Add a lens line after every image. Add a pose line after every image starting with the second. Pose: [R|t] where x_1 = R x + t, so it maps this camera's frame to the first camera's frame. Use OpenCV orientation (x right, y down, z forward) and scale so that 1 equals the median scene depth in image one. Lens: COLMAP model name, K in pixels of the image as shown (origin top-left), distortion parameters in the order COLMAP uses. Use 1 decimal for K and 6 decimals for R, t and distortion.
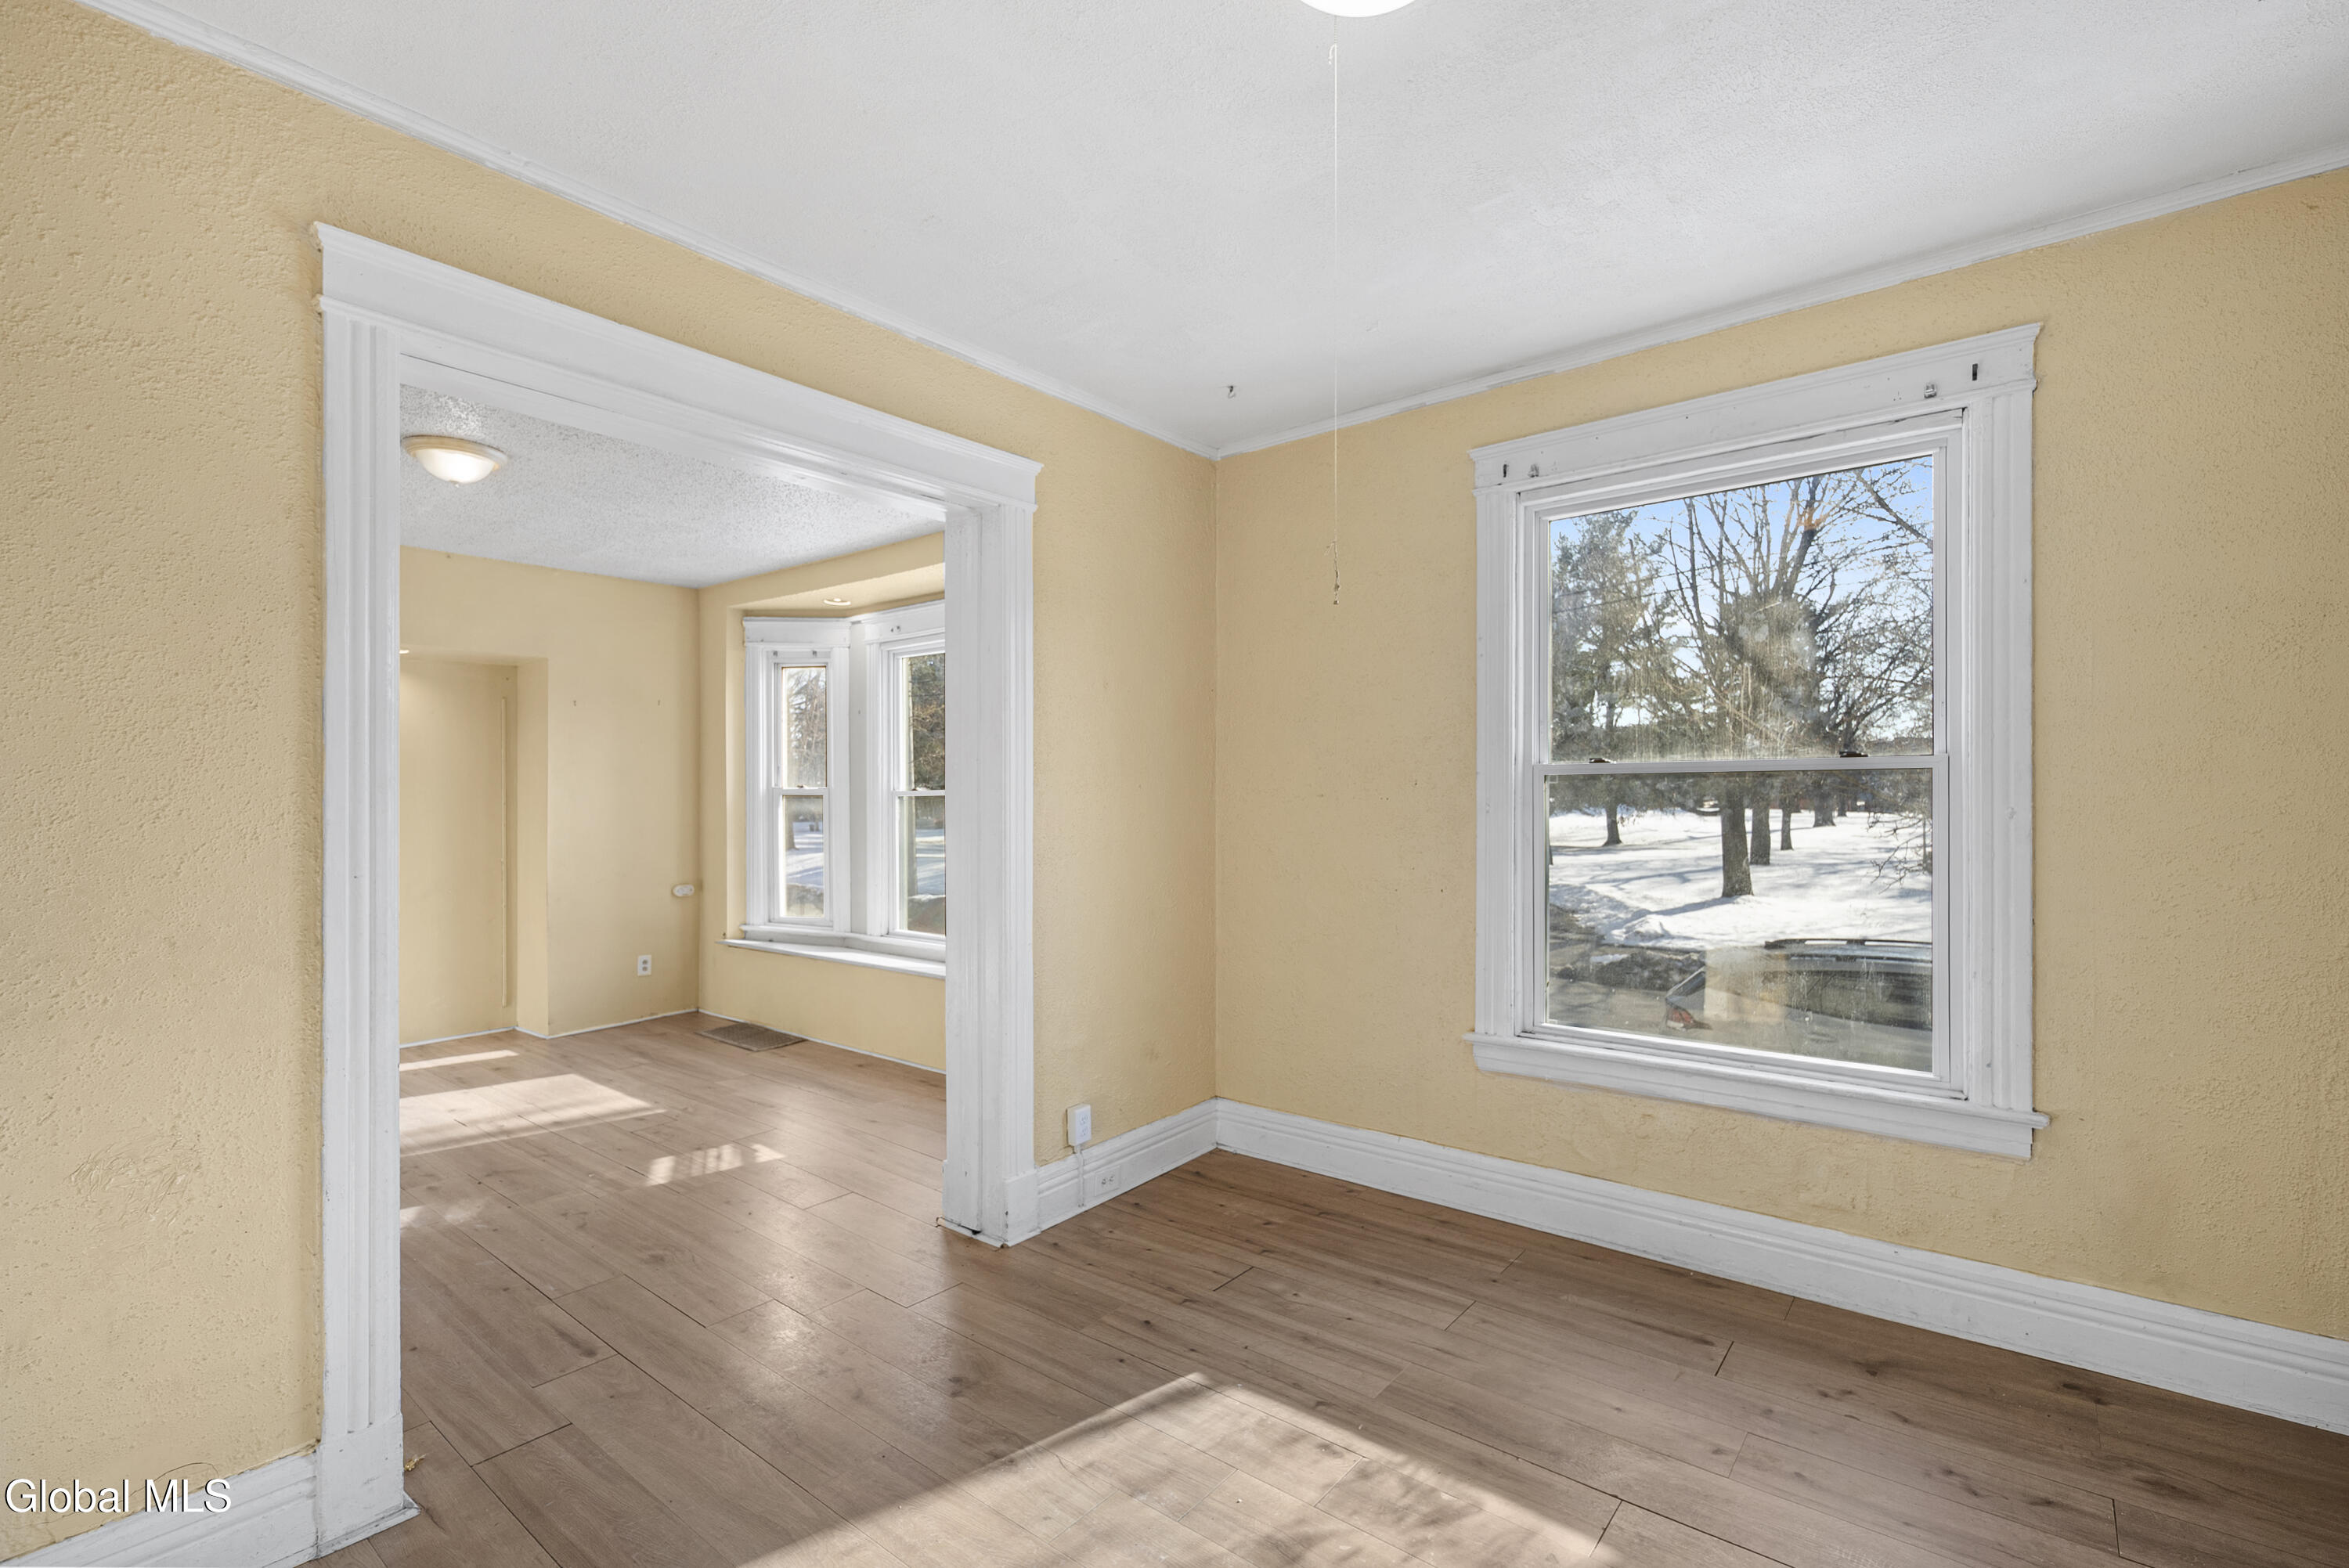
lens RADIAL K [[1044.1, 0, 1181.8], [0, 1044.1, 790.8], [0, 0, 1]] dist [0.008308, 0.000202]
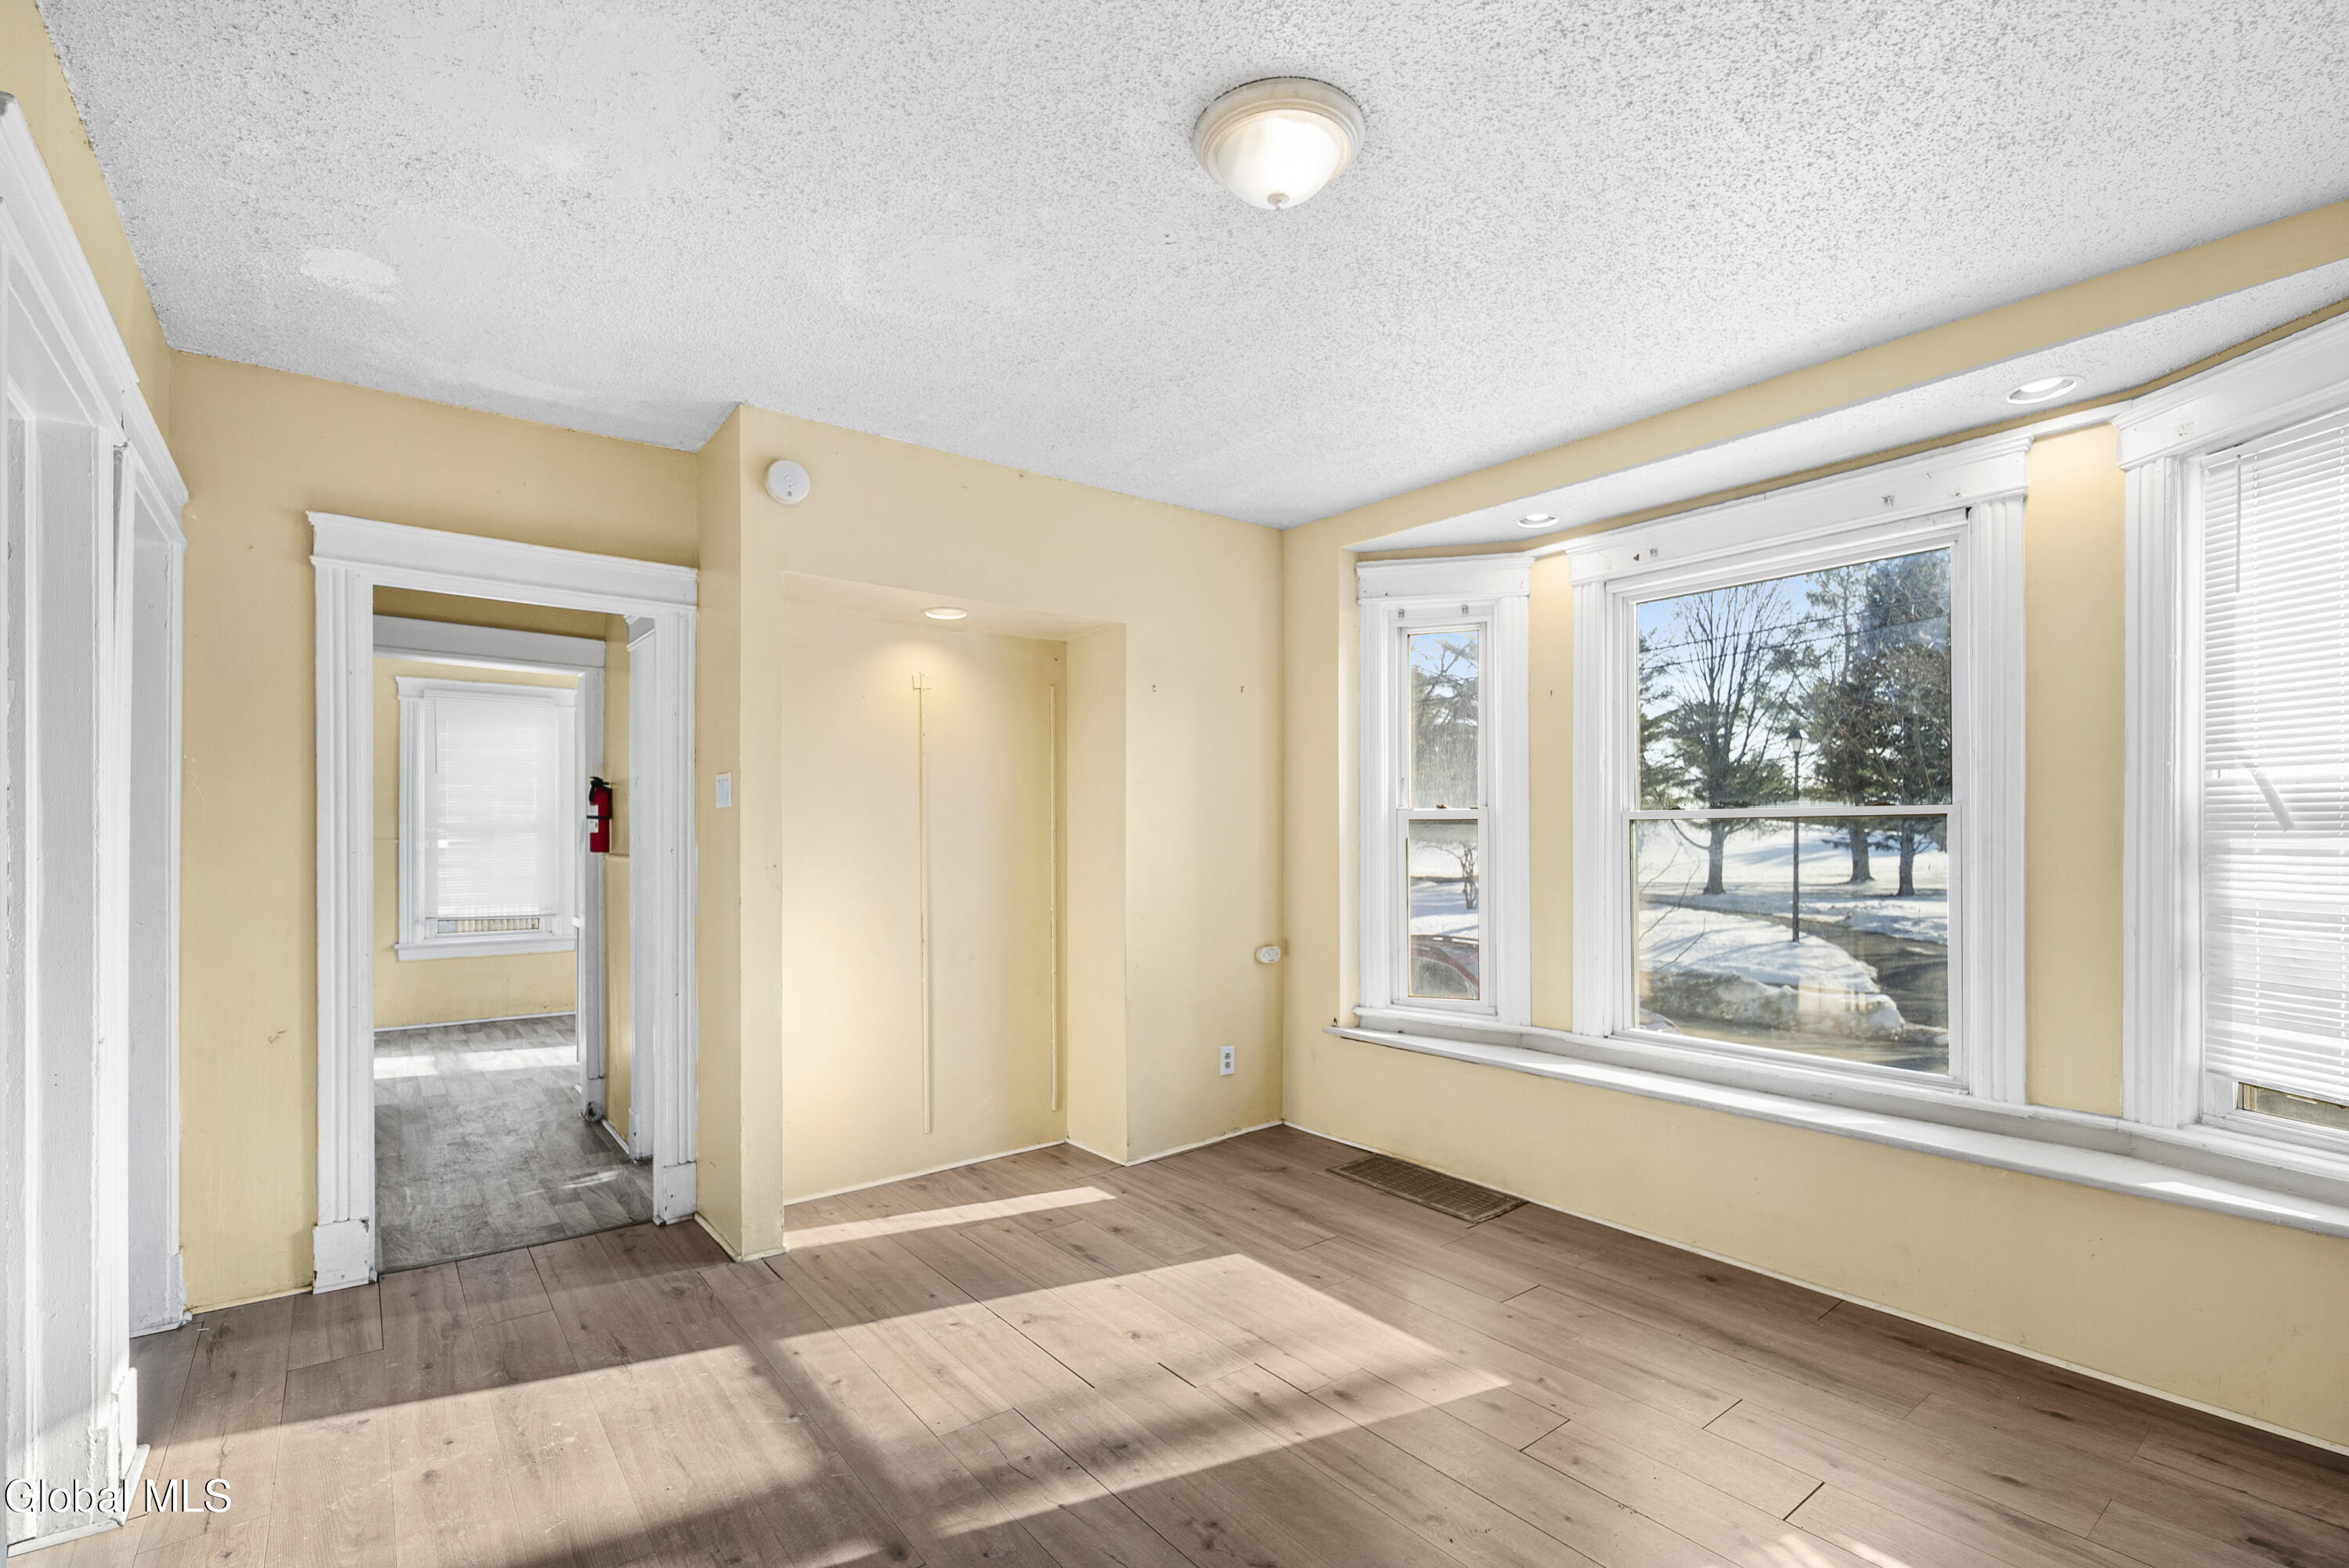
lens RADIAL K [[1058.7, 0, 1183.3], [0, 1058.7, 840.2], [0, 0, 1]] dist [0.000915, -0.000211]
pose [[0.974195, 0.005157, -0.225647, -0.394084], [-0.002234, 0.999910, 0.013206, 0.008995], [0.225695, -0.012361, 0.974120, 0.308914]]
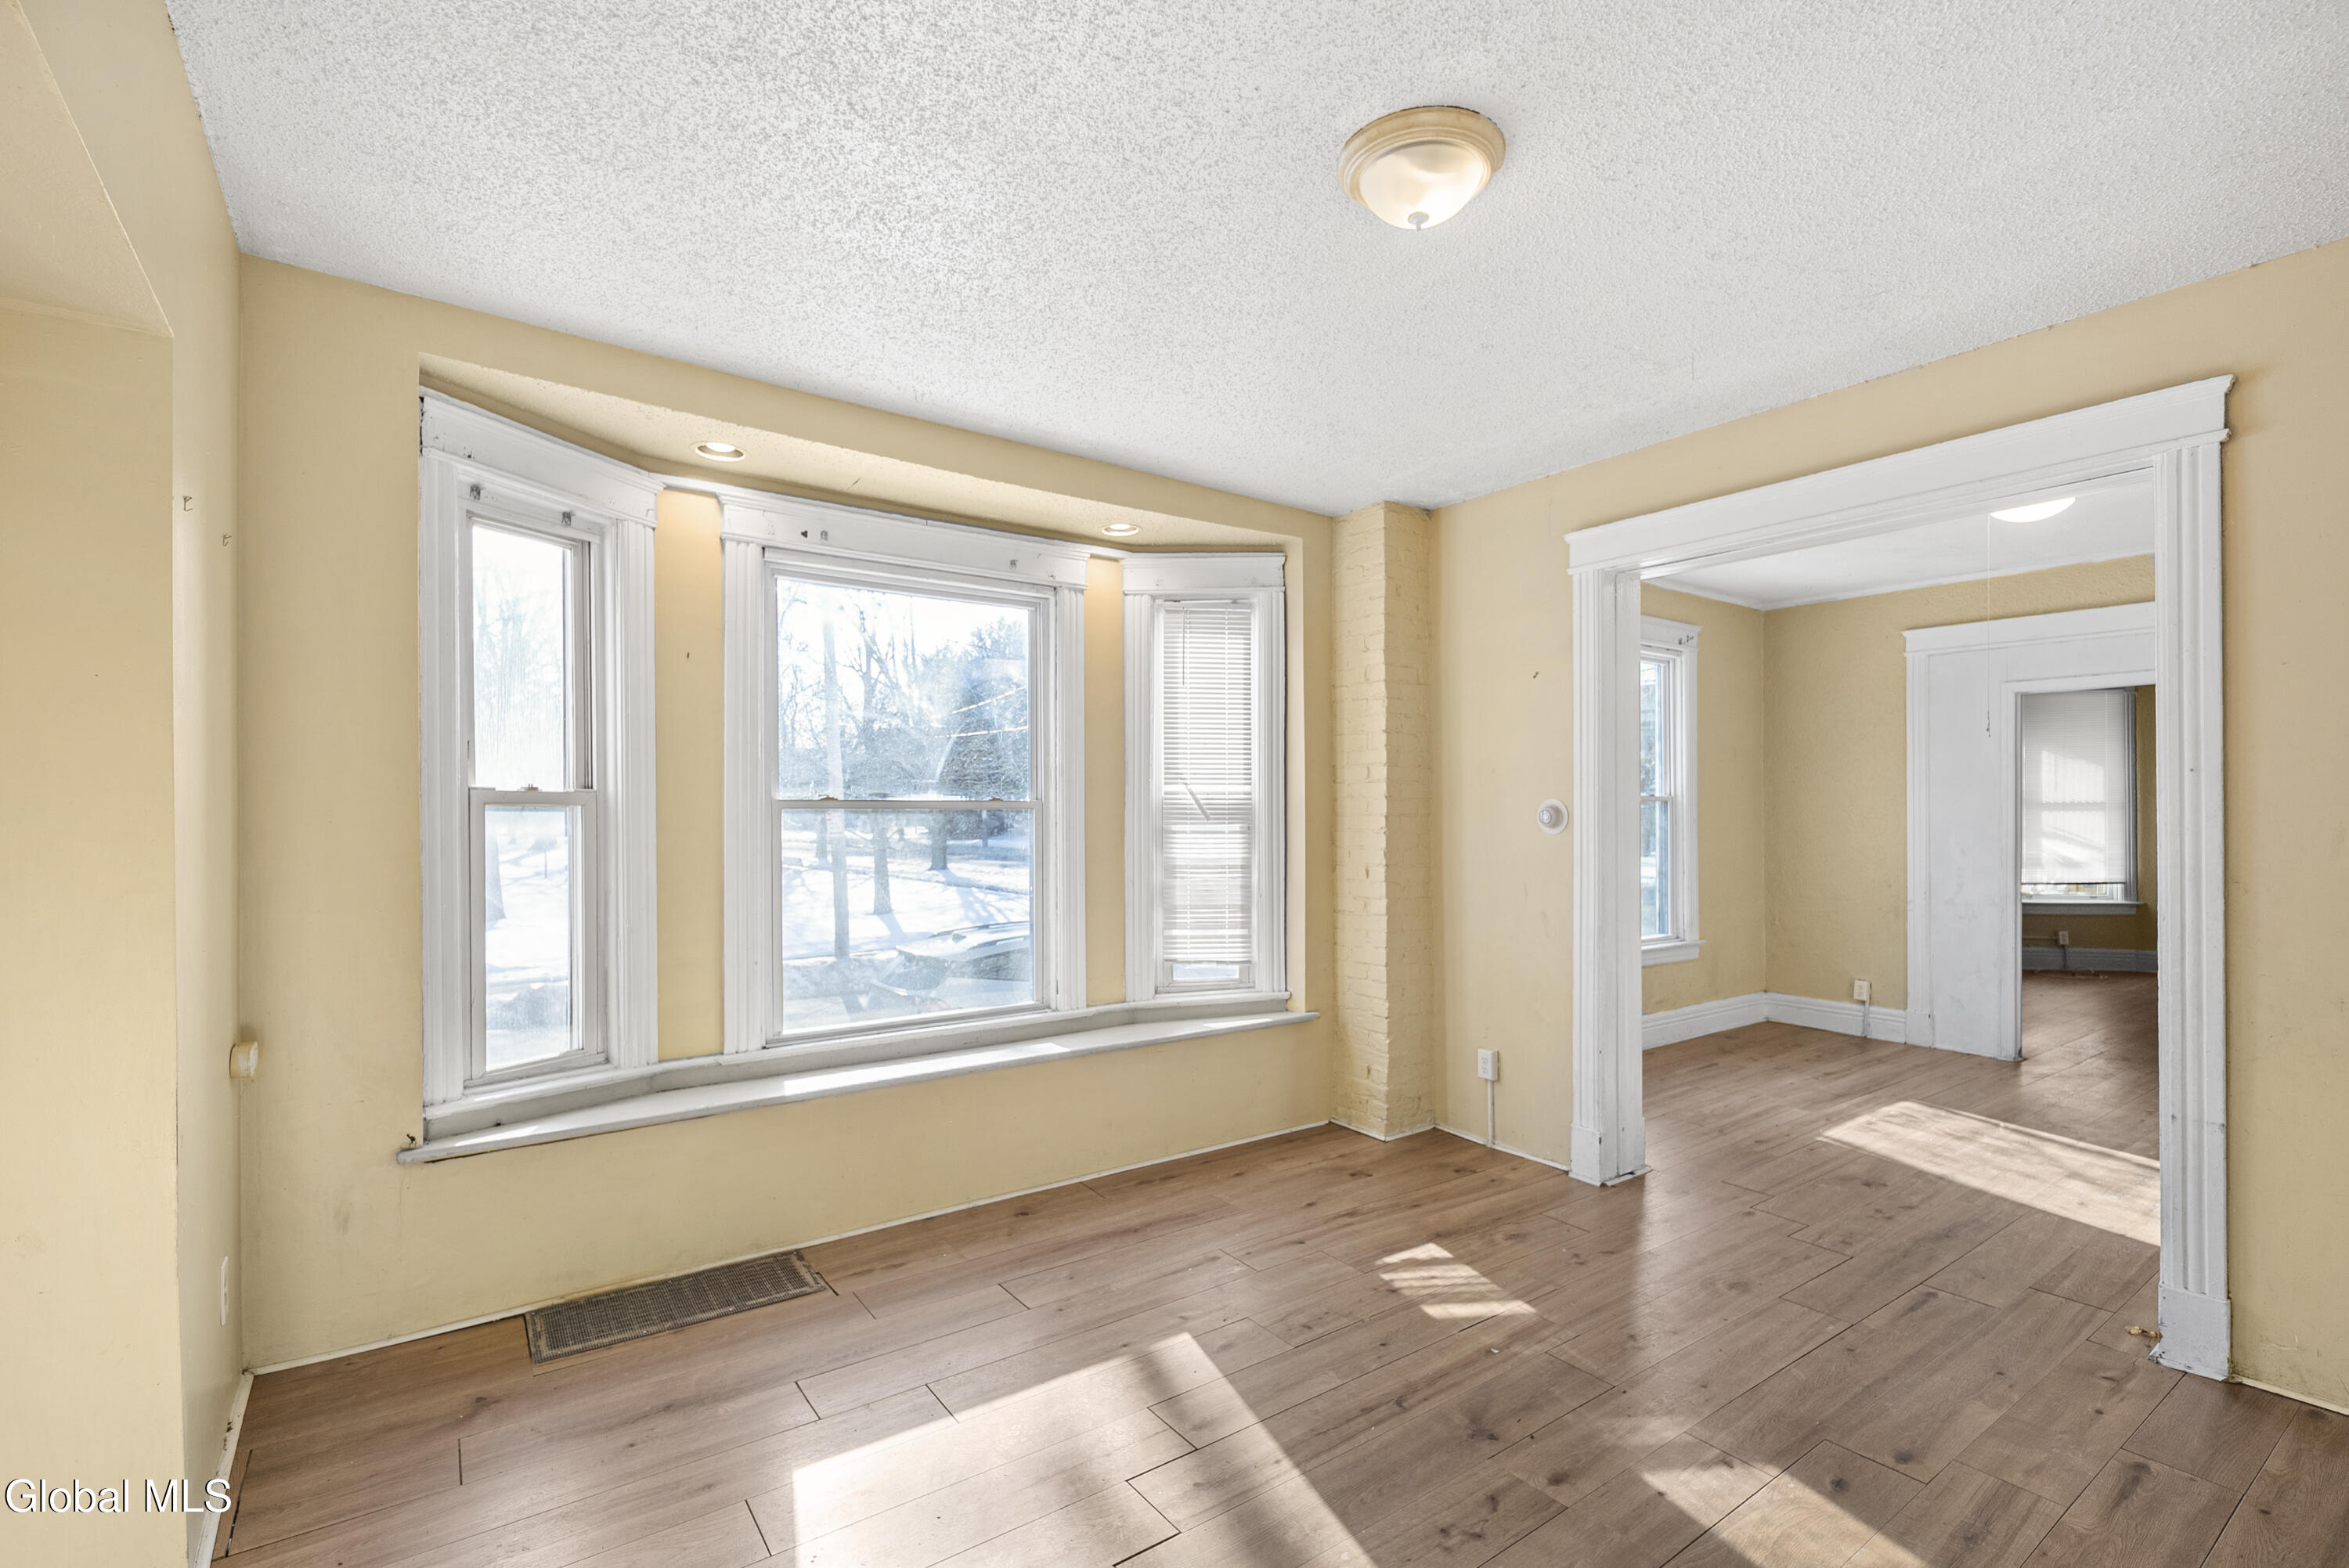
lens RADIAL K [[1046.4, 0, 1176.8], [0, 1046.4, 818.9], [0, 0, 1]] dist [0.001363, 0.000221]
pose [[0.265682, 0.001305, 0.964060, -0.790507], [-0.006986, 0.999975, 0.000572, 0.008288], [-0.964035, -0.006887, 0.265685, 0.625154]]
